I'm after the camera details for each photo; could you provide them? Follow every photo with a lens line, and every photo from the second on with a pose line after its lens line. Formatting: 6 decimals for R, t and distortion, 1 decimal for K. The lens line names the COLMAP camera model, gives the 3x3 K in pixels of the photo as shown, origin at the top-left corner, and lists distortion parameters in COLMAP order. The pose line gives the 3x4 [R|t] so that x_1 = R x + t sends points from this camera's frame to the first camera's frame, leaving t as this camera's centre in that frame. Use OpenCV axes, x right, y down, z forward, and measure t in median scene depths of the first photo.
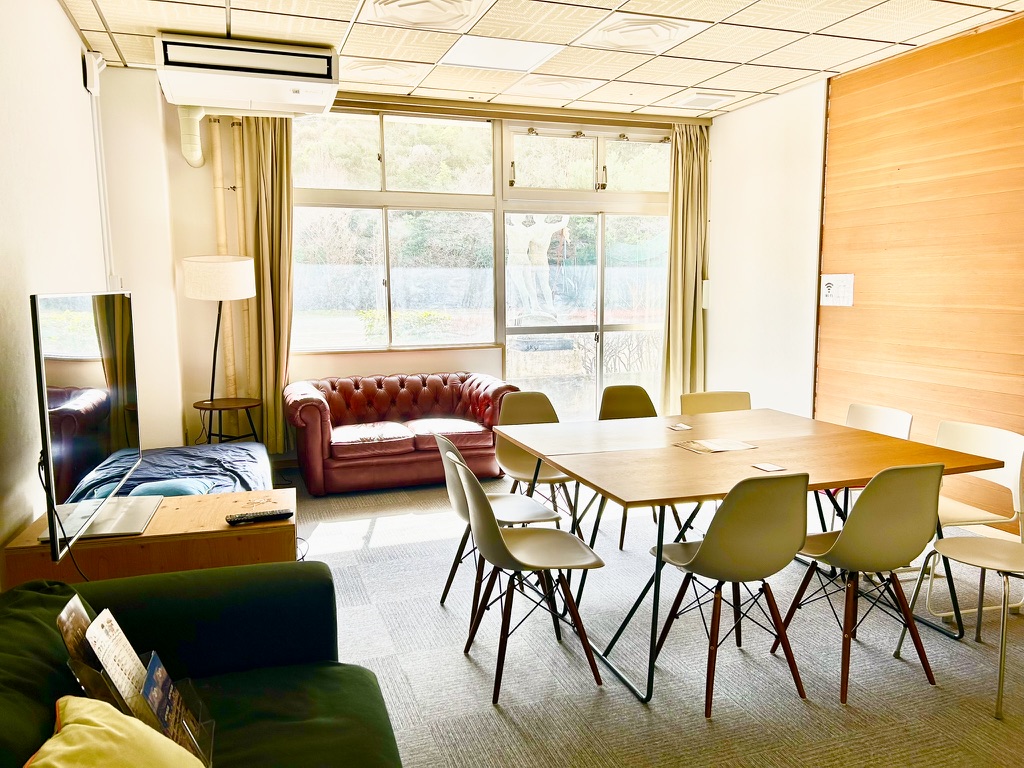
lens RADIAL K [[787.9, 0, 512.0], [0, 787.9, 384.0], [0, 0, 1]] dist [0.047223, -0.000305]
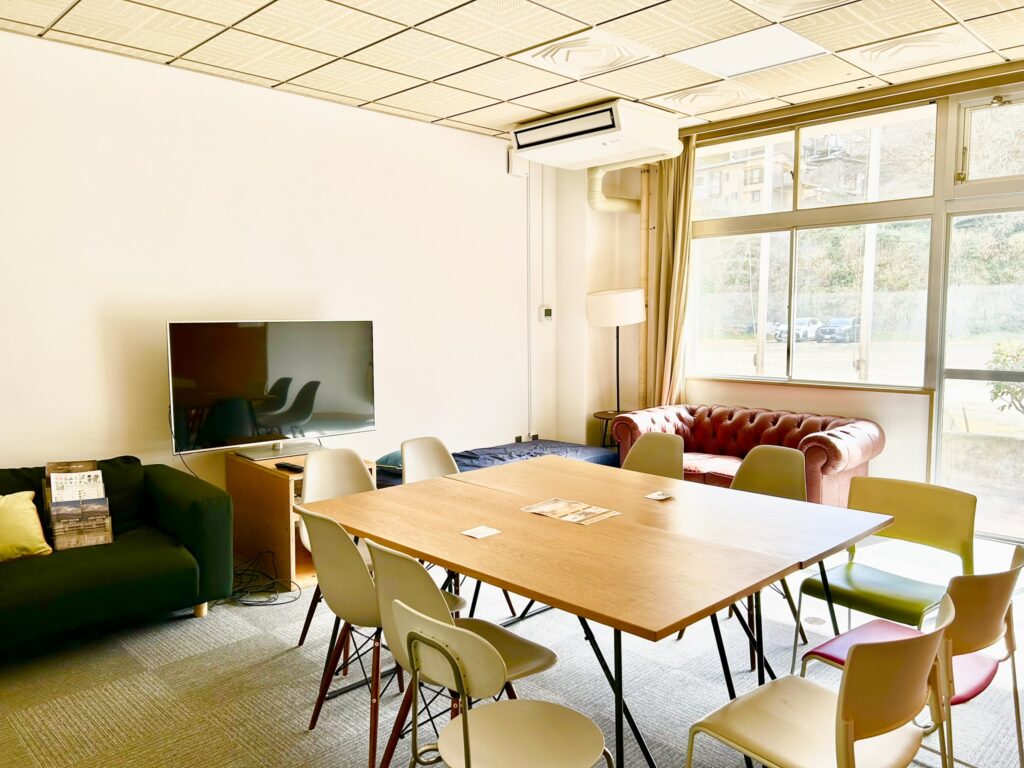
lens RADIAL K [[770.2, 0, 512.7], [0, 770.2, 365.2], [0, 0, 1]] dist [0.039821, -0.001551]
pose [[0.426091, 0.071108, -0.901881, 0.559487], [-0.108720, 0.993706, 0.026984, -0.058312], [0.898124, 0.086555, 0.431140, 0.357933]]
